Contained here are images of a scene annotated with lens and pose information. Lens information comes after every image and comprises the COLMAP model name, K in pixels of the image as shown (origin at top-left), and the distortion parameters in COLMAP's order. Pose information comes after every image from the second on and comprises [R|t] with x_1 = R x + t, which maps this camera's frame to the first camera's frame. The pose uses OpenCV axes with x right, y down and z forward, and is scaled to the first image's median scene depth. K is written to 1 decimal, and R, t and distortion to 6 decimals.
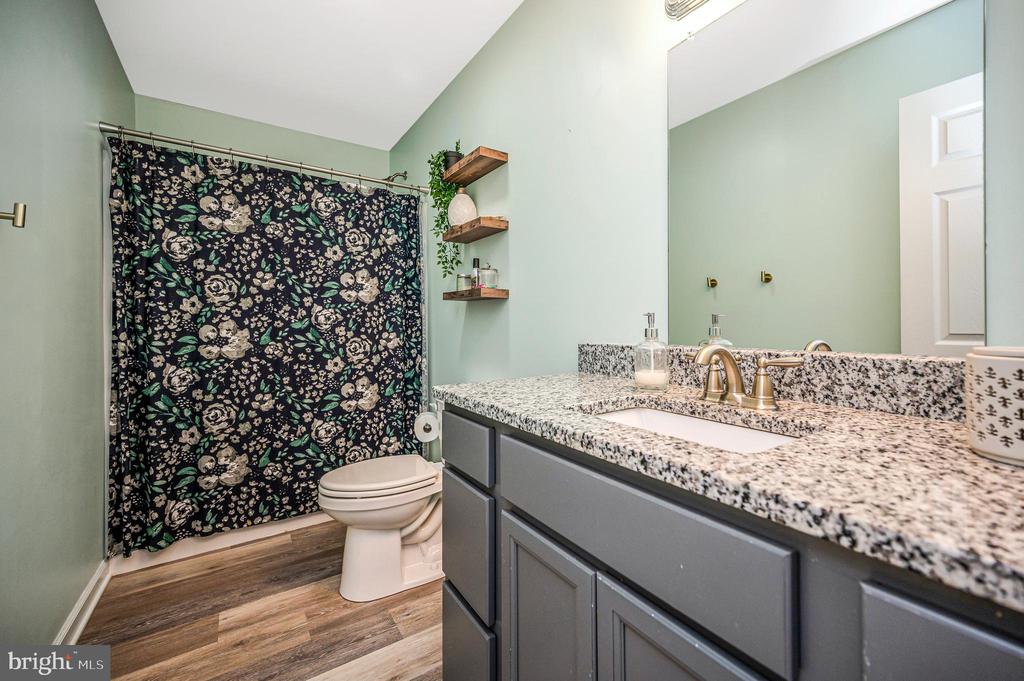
lens RADIAL K [[425.2, 0, 517.2], [0, 425.2, 332.7], [0, 0, 1]] dist [0.003500, -0.001798]
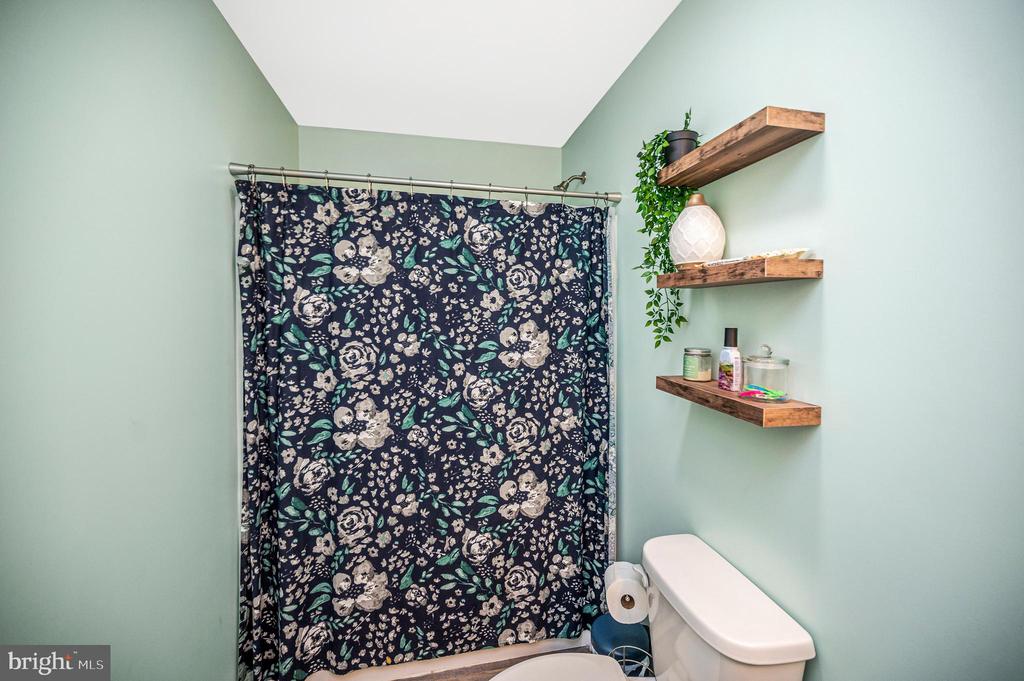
lens RADIAL K [[425.2, 0, 514.0], [0, 425.2, 340.5], [0, 0, 1]] dist [0.003500, -0.001798]
pose [[0.929099, 0.019980, -0.369292, -0.138829], [-0.007279, 0.999334, 0.035754, -0.160879], [0.369760, -0.030530, 0.928626, 0.371334]]
